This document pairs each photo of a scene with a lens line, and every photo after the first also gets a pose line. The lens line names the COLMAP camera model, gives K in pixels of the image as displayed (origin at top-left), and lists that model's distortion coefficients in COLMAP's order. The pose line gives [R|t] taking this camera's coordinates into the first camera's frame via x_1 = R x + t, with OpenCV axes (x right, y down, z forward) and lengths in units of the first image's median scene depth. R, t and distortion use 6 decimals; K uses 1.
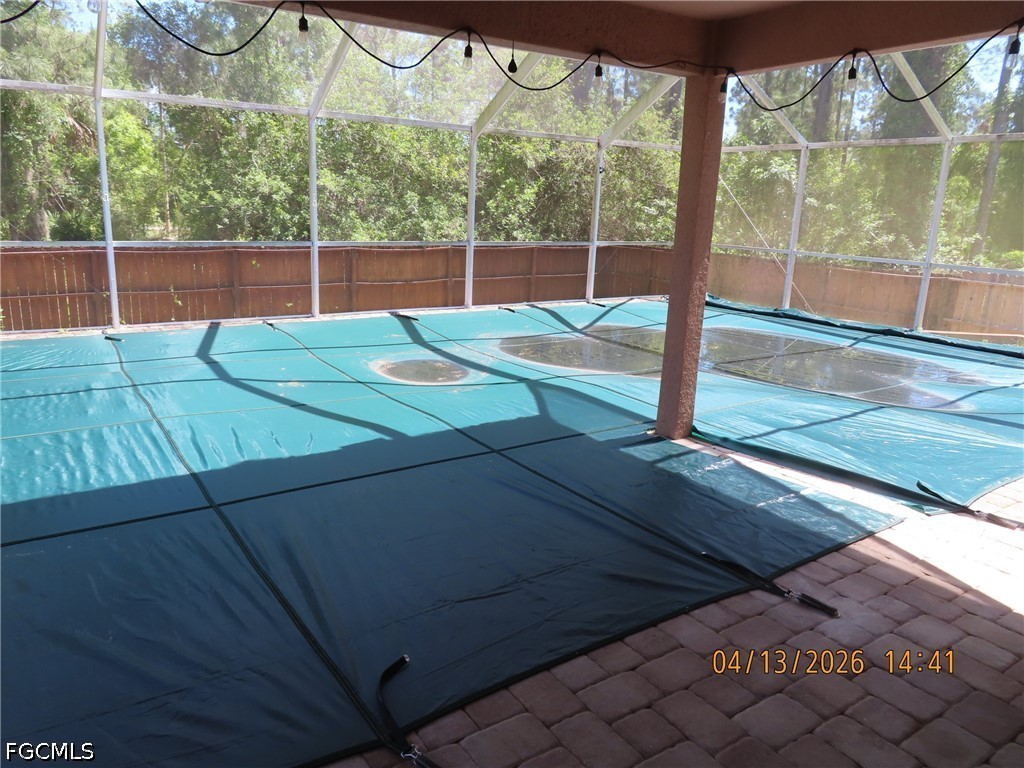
lens RADIAL K [[738.1, 0, 512.0], [0, 738.1, 384.0], [0, 0, 1]] dist [-0.006659, -0.001104]
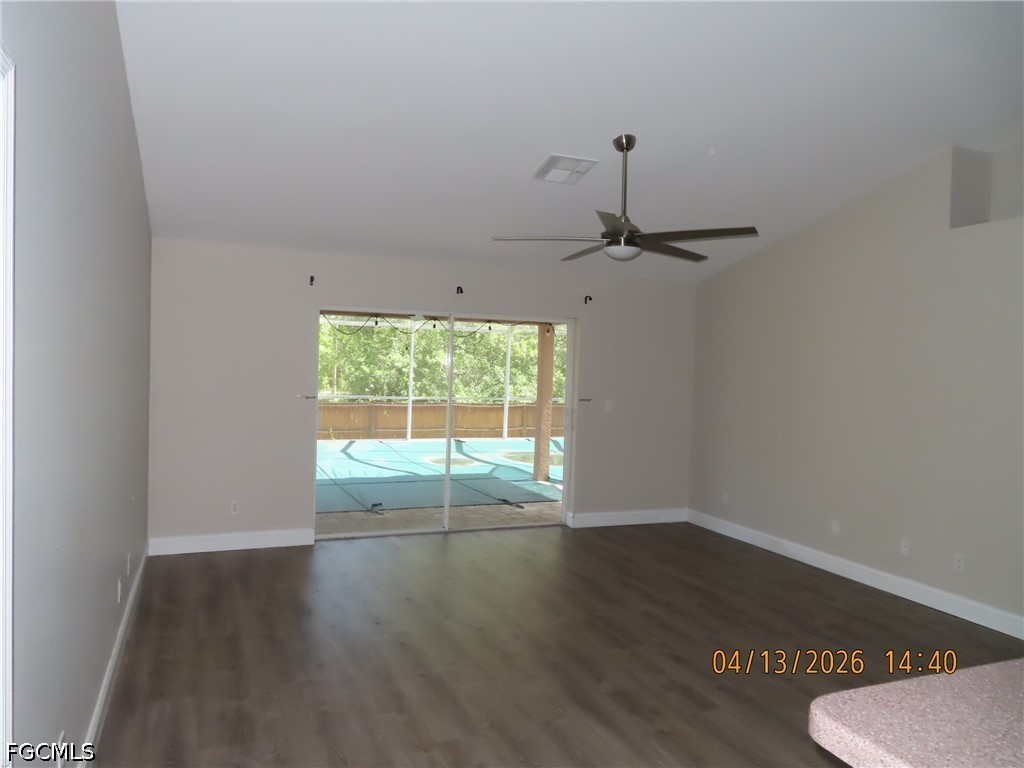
lens RADIAL K [[738.1, 0, 512.0], [0, 738.1, 384.0], [0, 0, 1]] dist [-0.006659, -0.001104]
pose [[0.981605, -0.000361, -0.190925, 0.155724], [-0.041792, 0.975341, -0.216709, 0.075557], [0.186295, 0.220701, 0.957384, -0.327391]]
